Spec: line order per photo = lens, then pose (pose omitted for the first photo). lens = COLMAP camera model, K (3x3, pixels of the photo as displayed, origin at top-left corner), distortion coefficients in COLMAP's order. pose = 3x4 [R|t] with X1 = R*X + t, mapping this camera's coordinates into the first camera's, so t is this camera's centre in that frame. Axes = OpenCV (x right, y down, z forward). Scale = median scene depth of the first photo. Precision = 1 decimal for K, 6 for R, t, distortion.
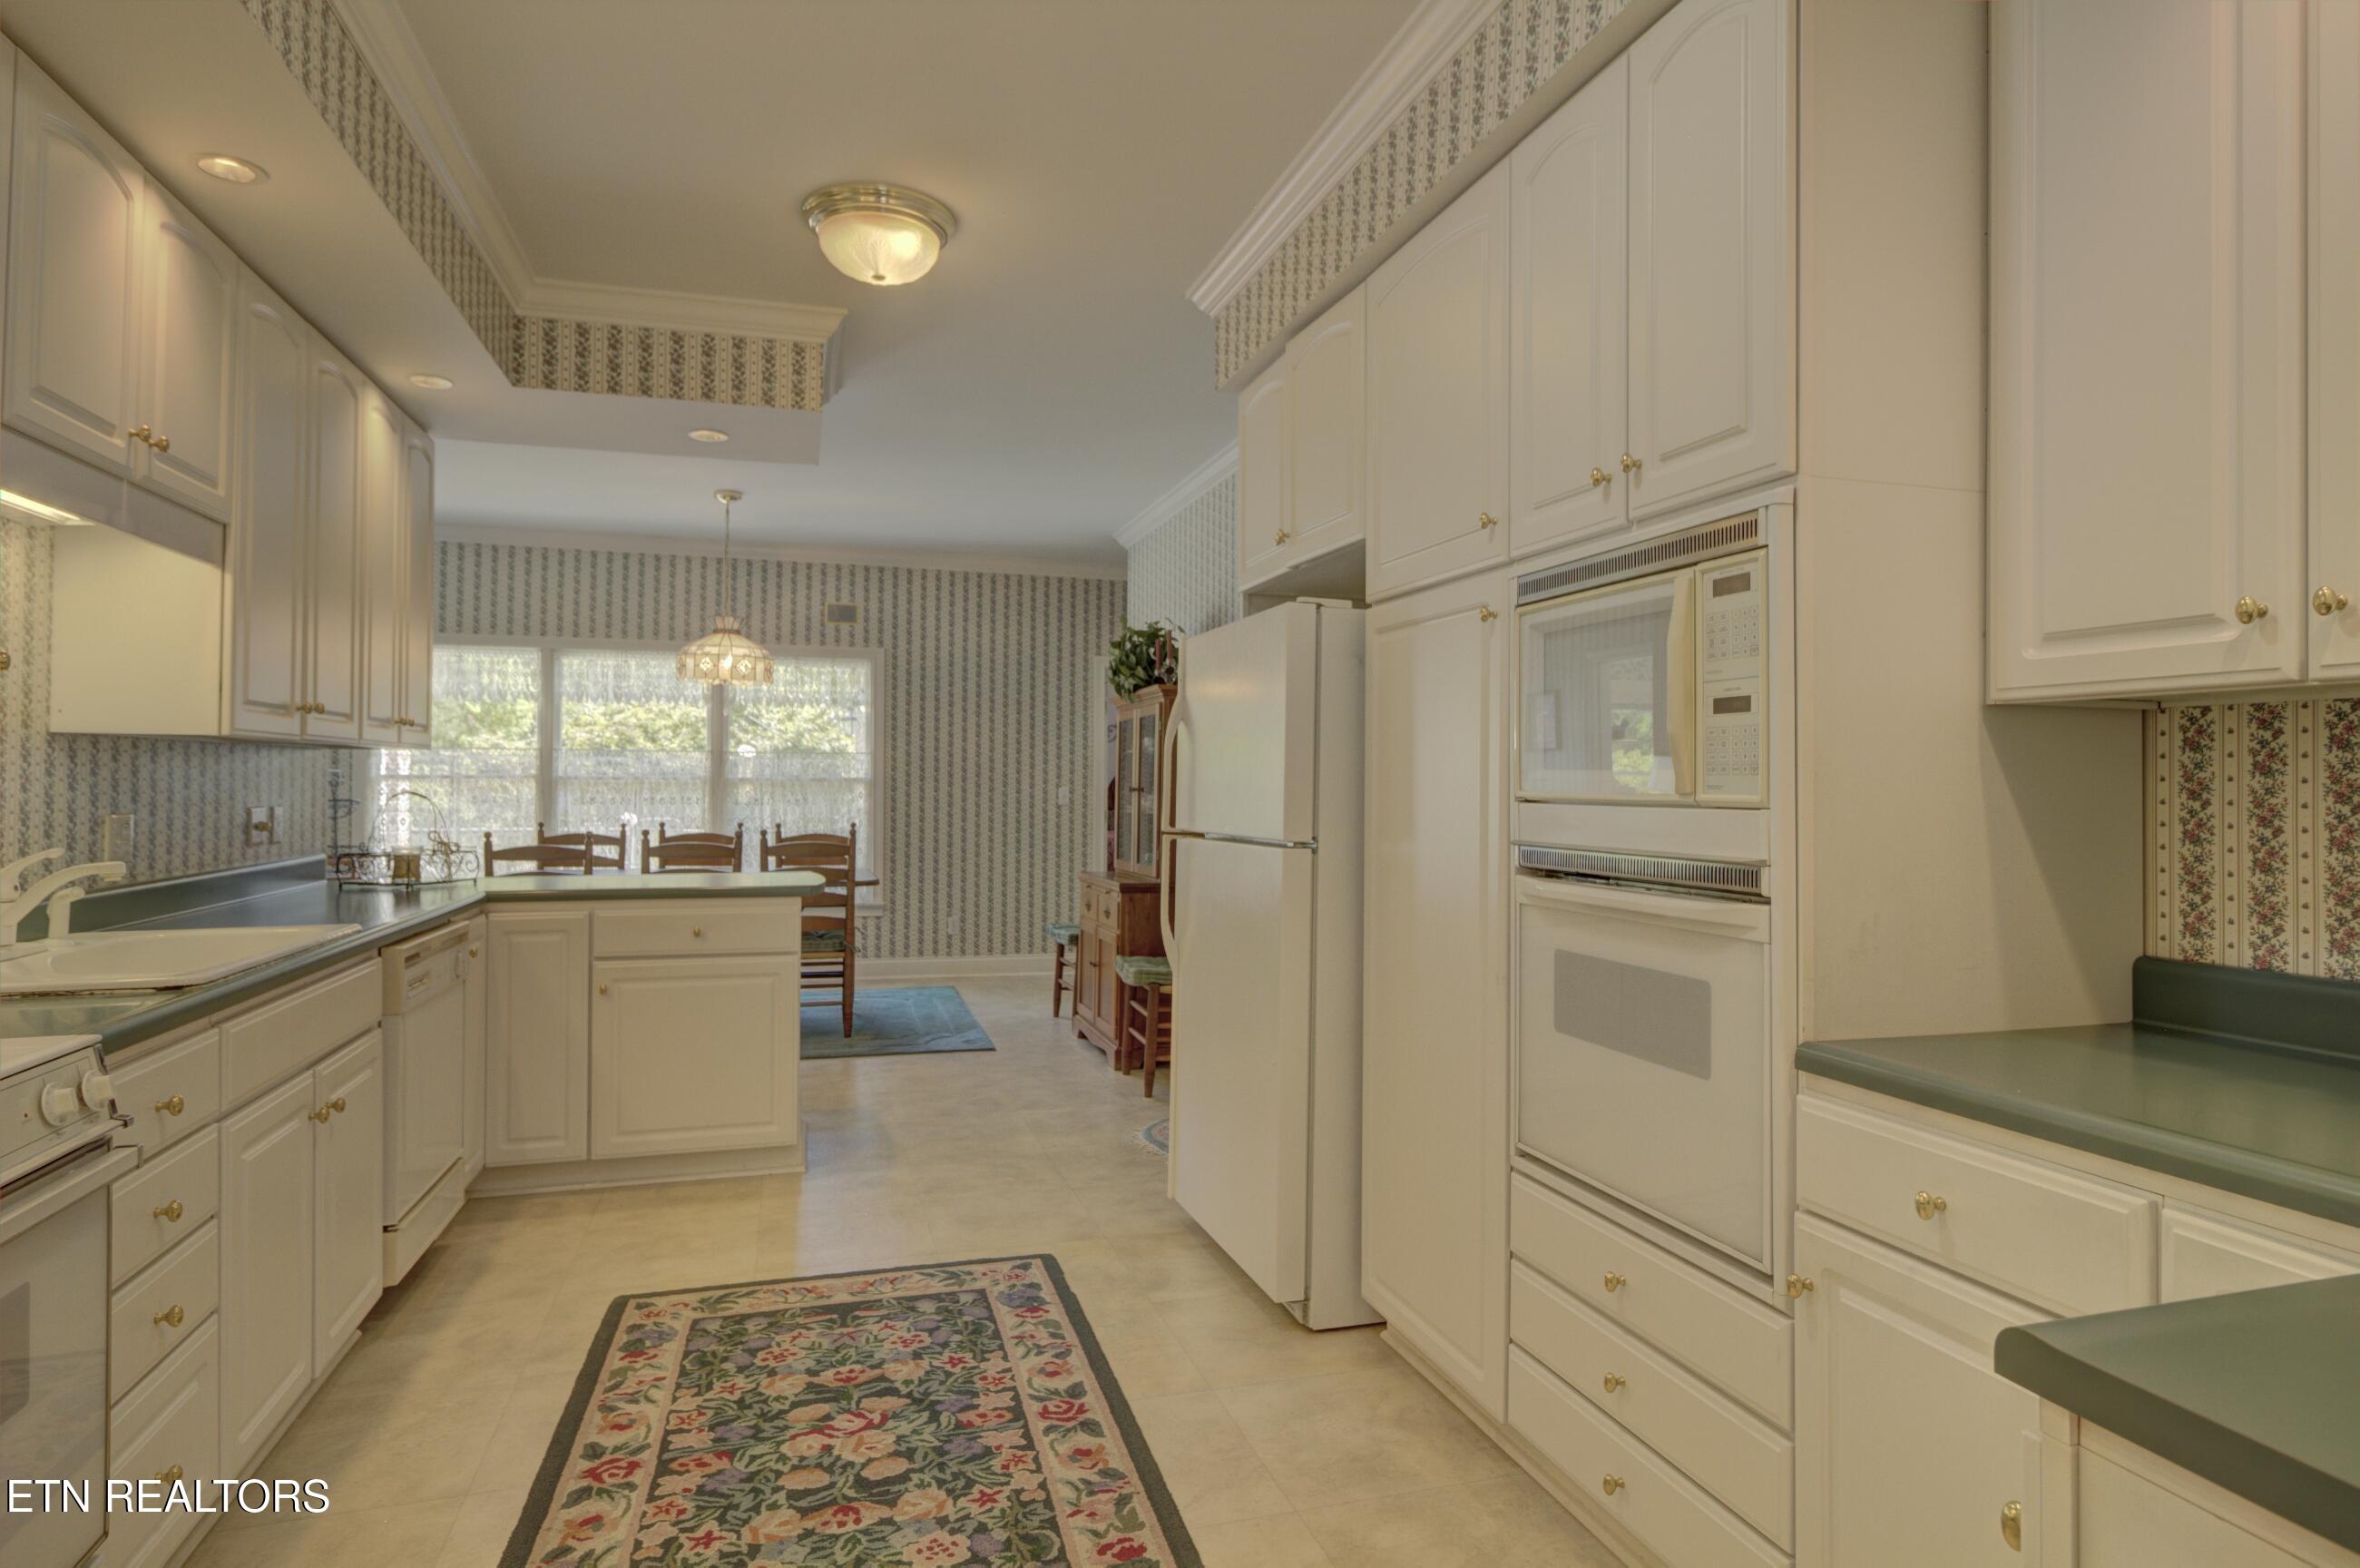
lens RADIAL K [[1252.4, 0, 1173.5], [0, 1252.4, 775.3], [0, 0, 1]] dist [-0.005035, -0.000279]
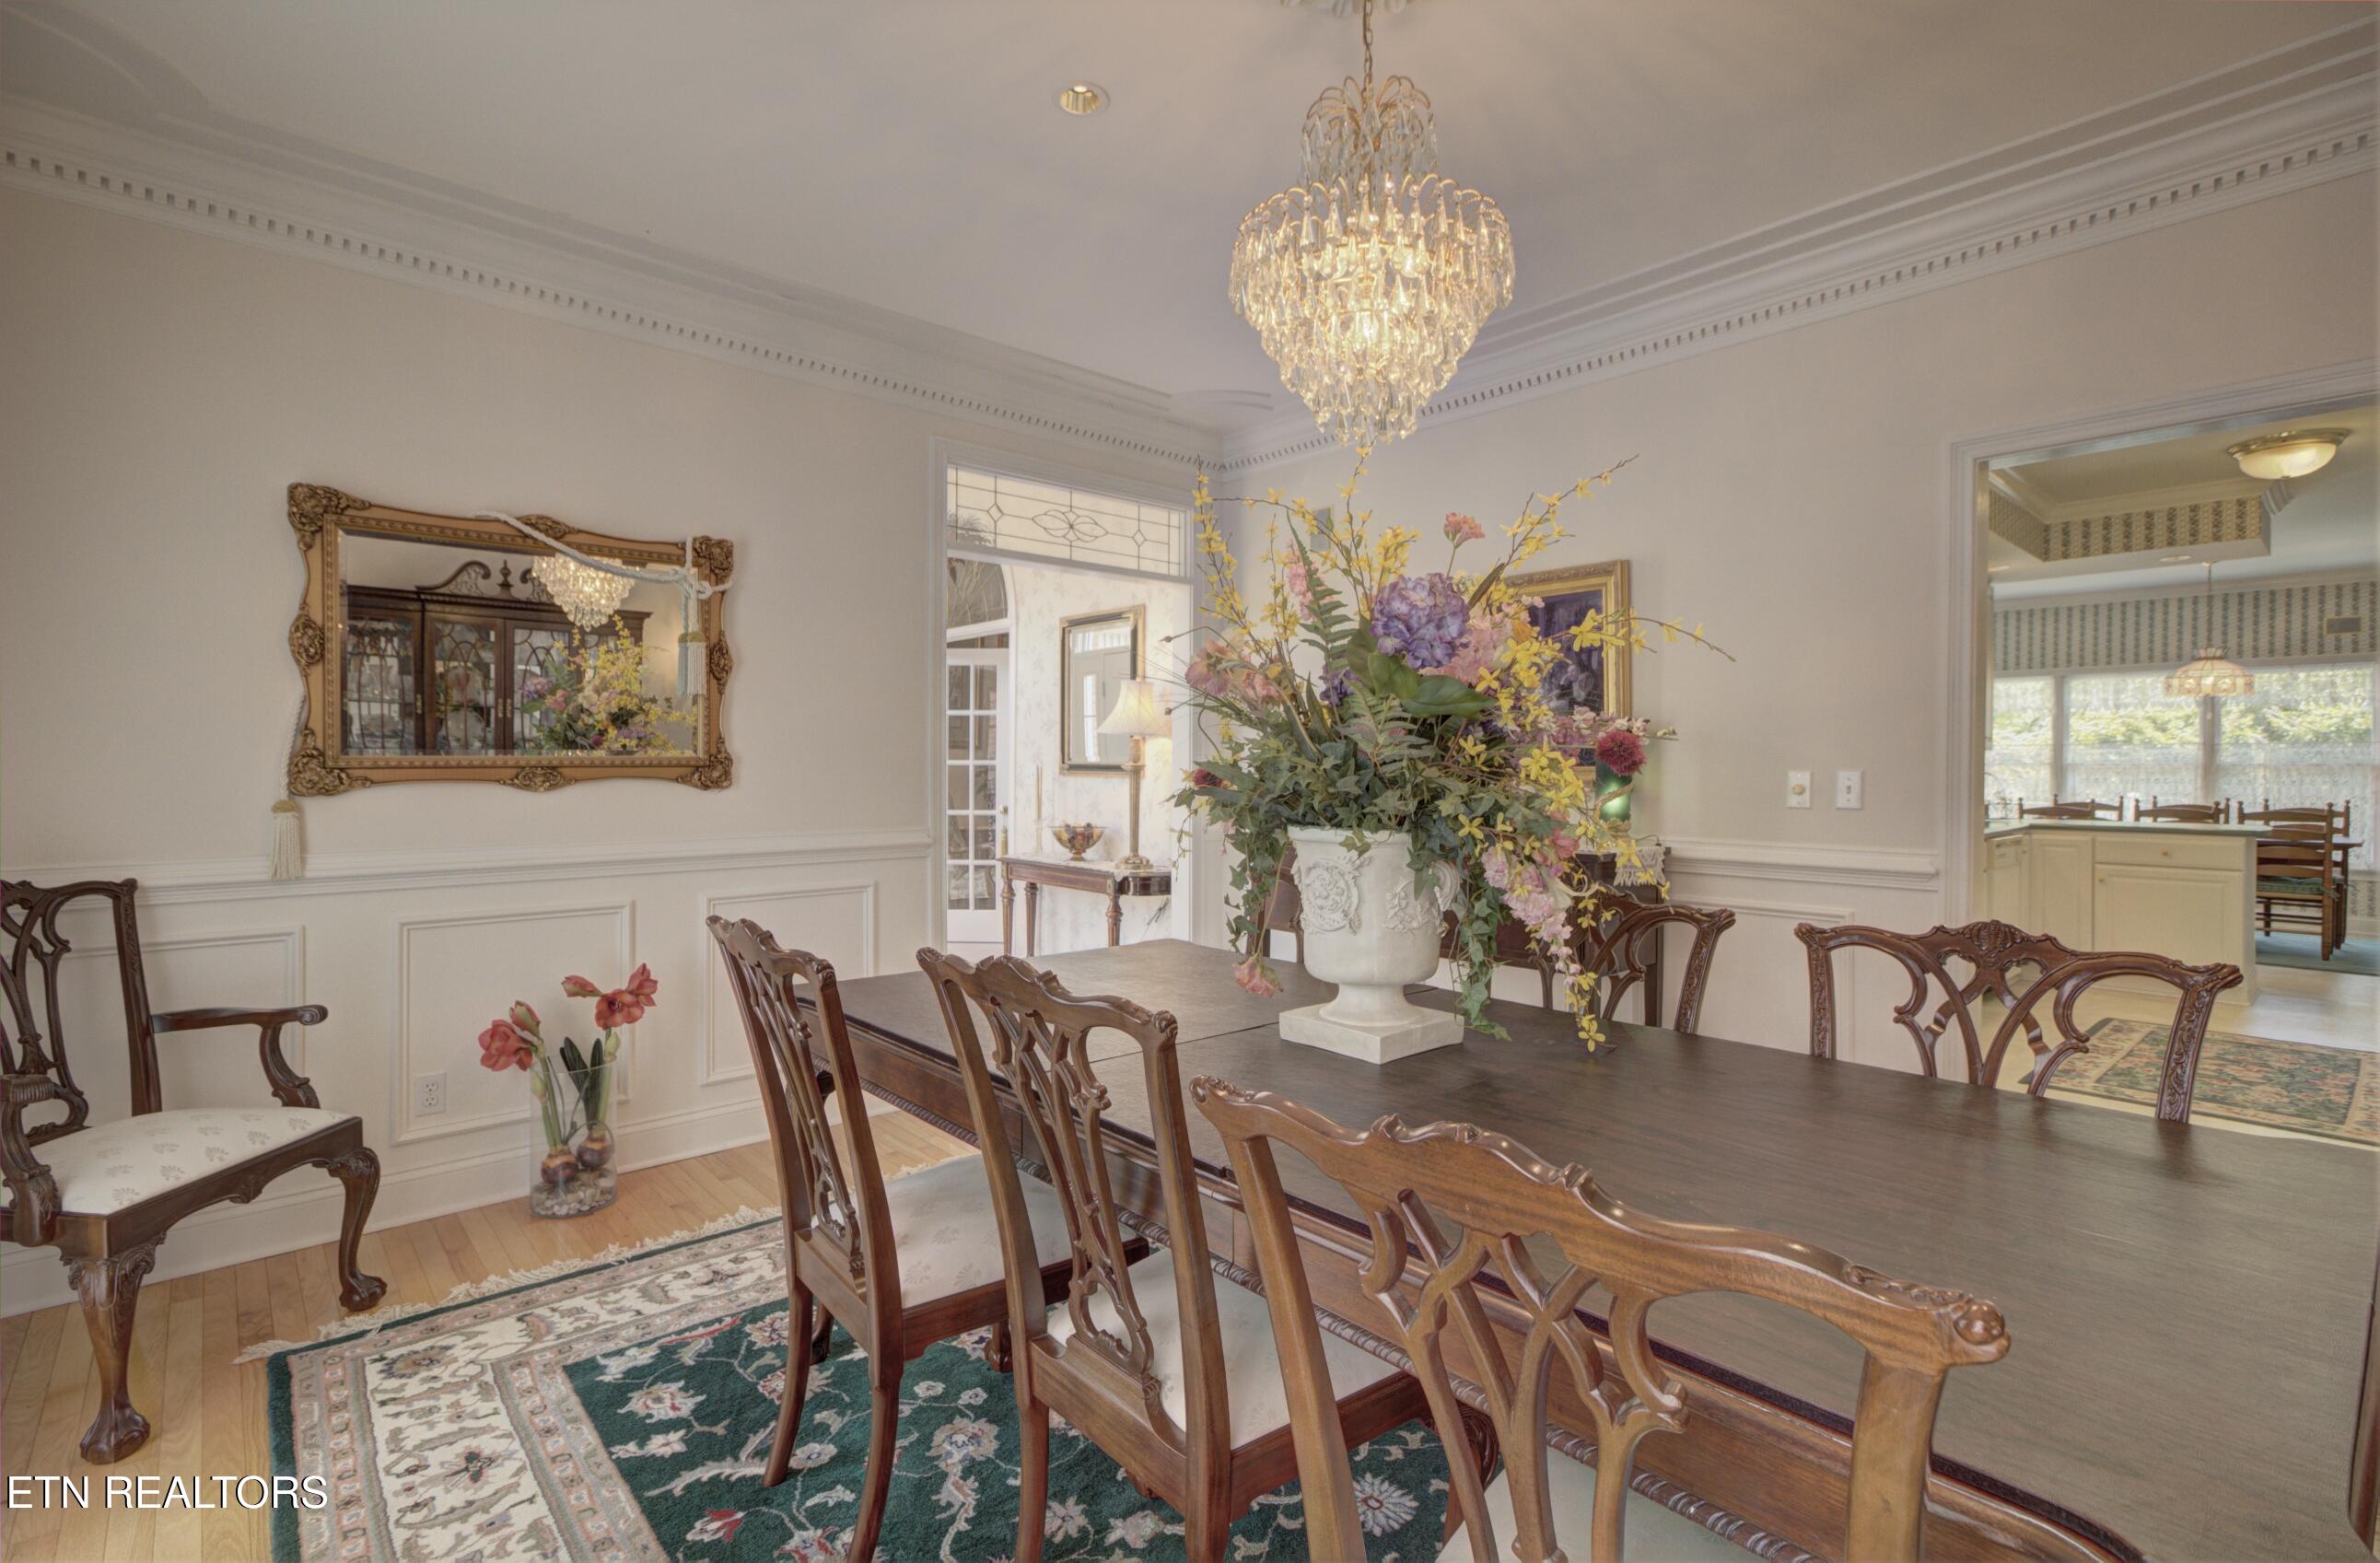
lens RADIAL K [[1086.4, 0, 1189.8], [0, 1086.4, 766.8], [0, 0, 1]] dist [0.000503, 0.000519]
pose [[0.424667, -0.002418, -0.905347, 0.205851], [0.005708, 0.999984, 0.000006, -0.000847], [0.905332, -0.005170, 0.424674, -0.434641]]
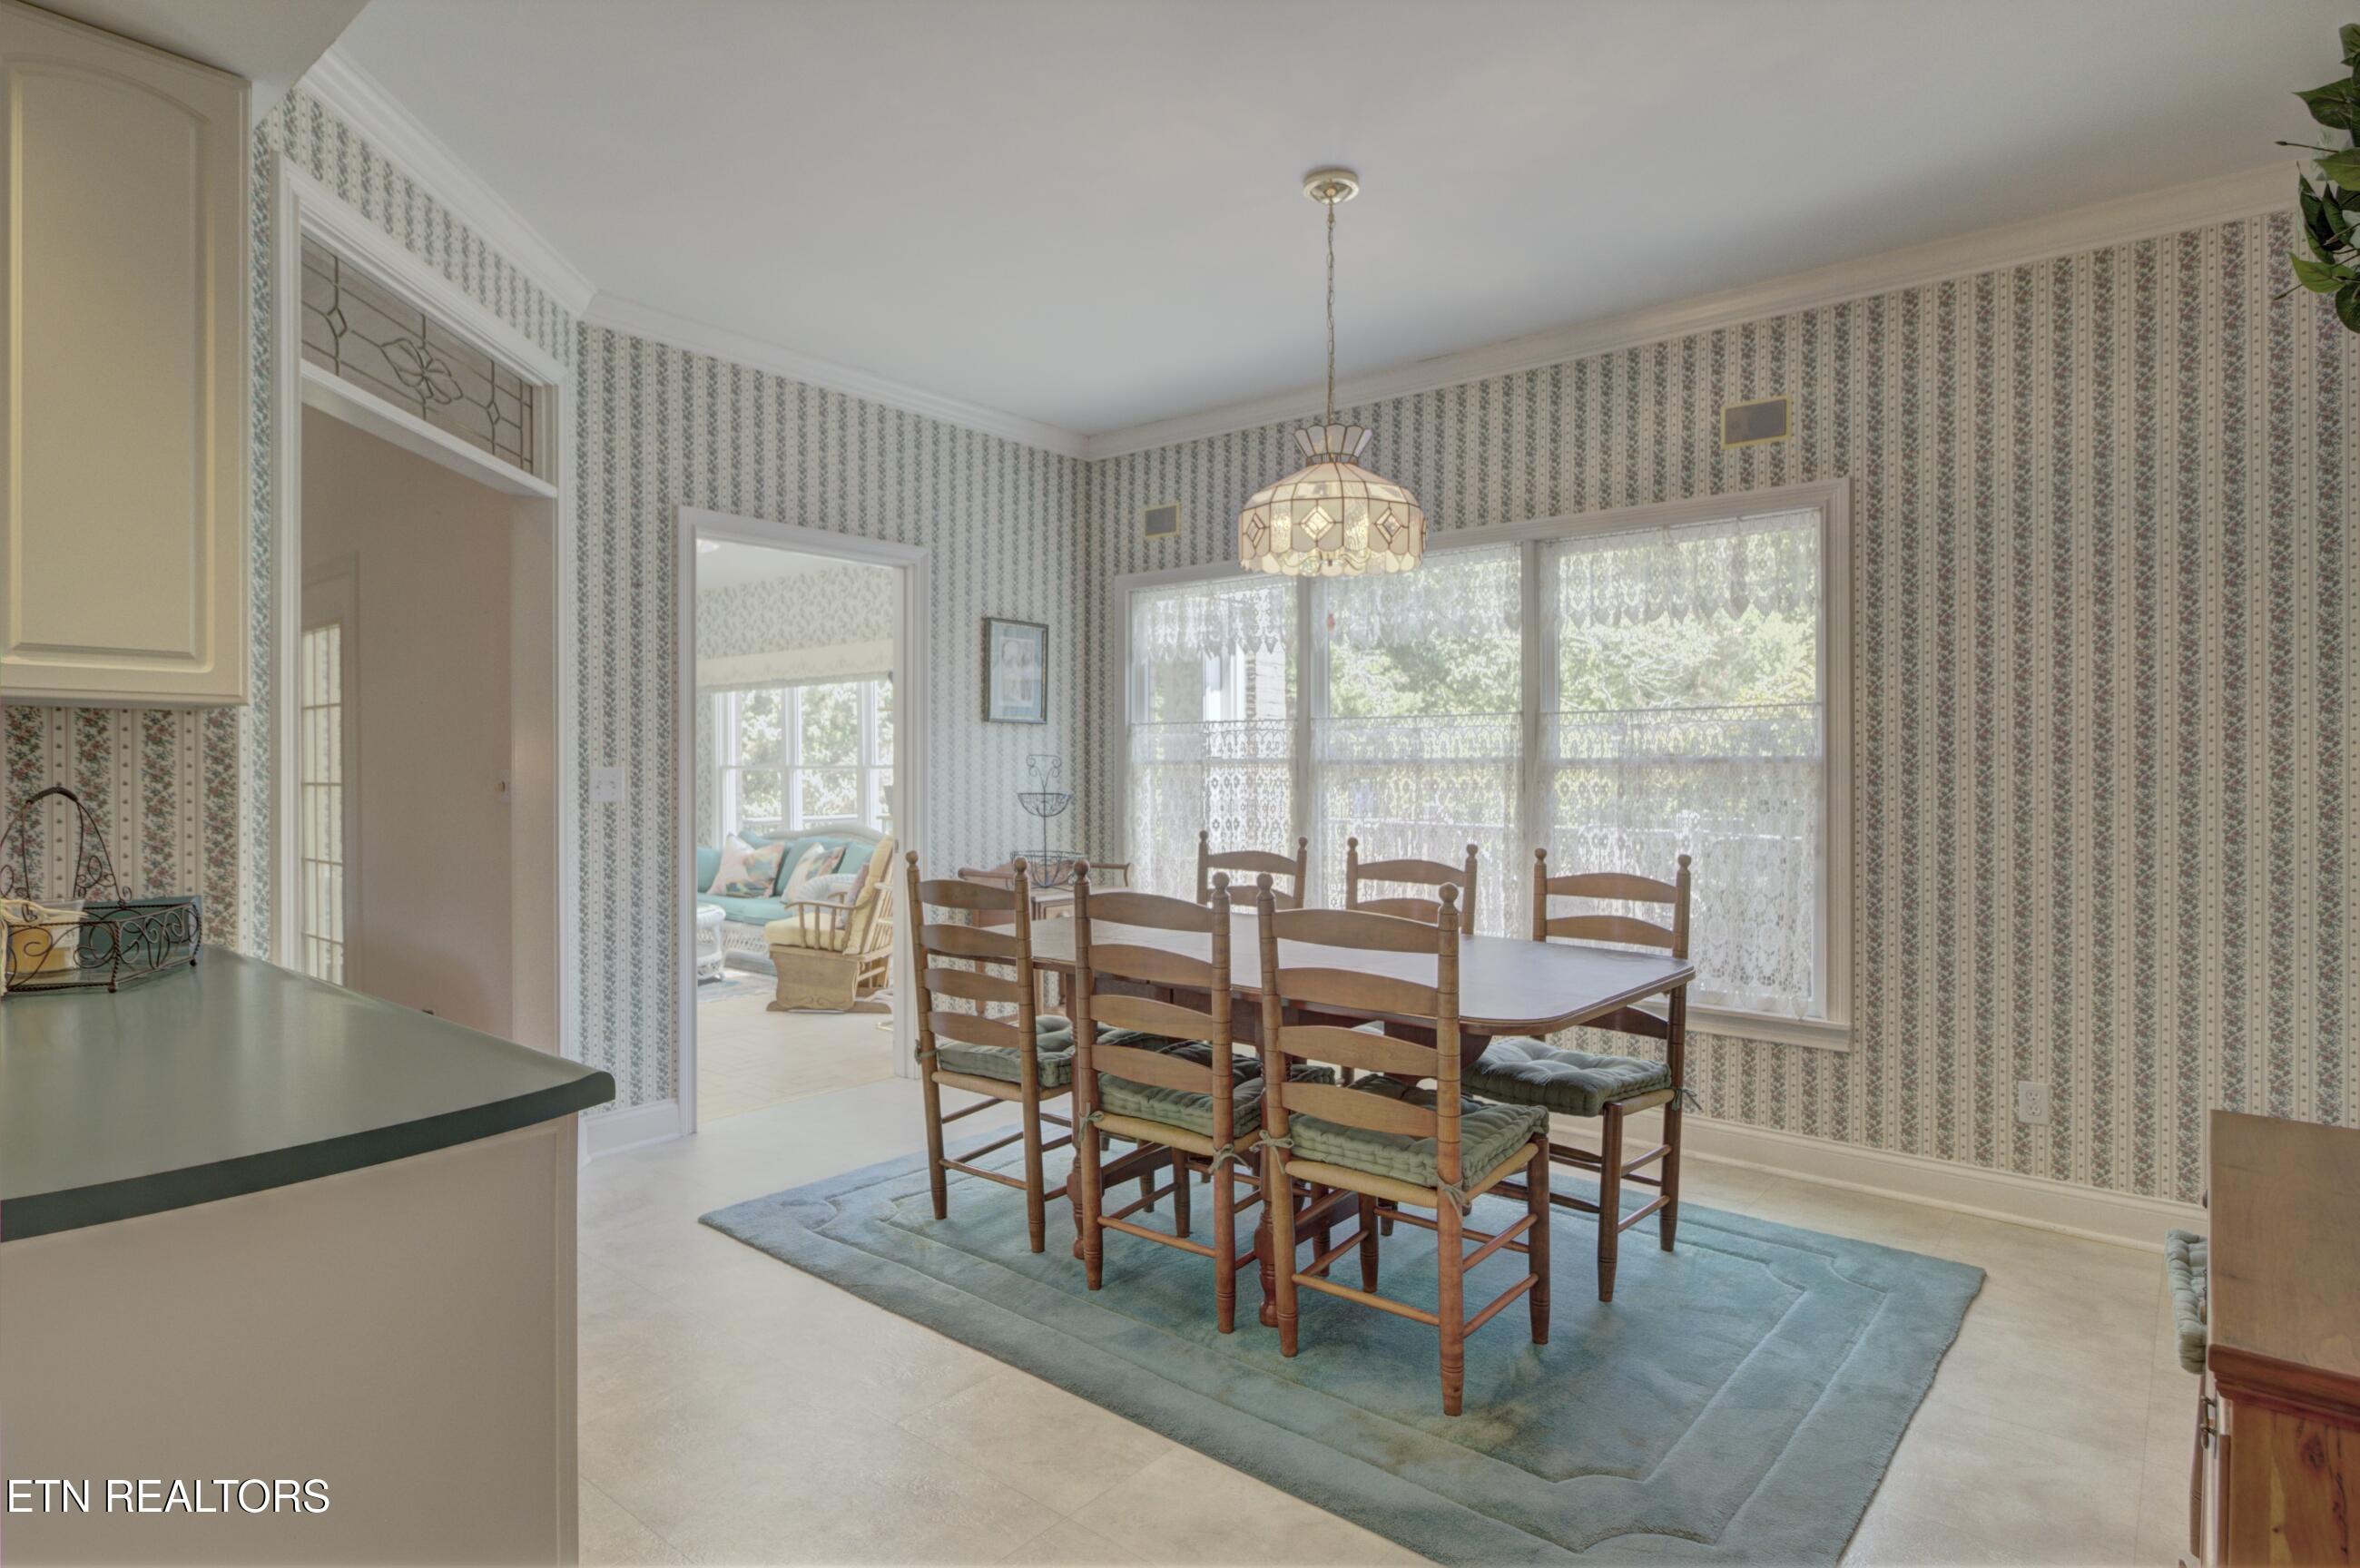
lens RADIAL K [[1252.2, 0, 1173.5], [0, 1252.2, 775.3], [0, 0, 1]] dist [-0.005035, -0.000279]
pose [[0.555986, -0.005238, -0.831175, 0.014361], [0.009981, 0.999950, 0.000375, 0.006542], [0.831132, -0.008504, 0.556010, 0.536628]]
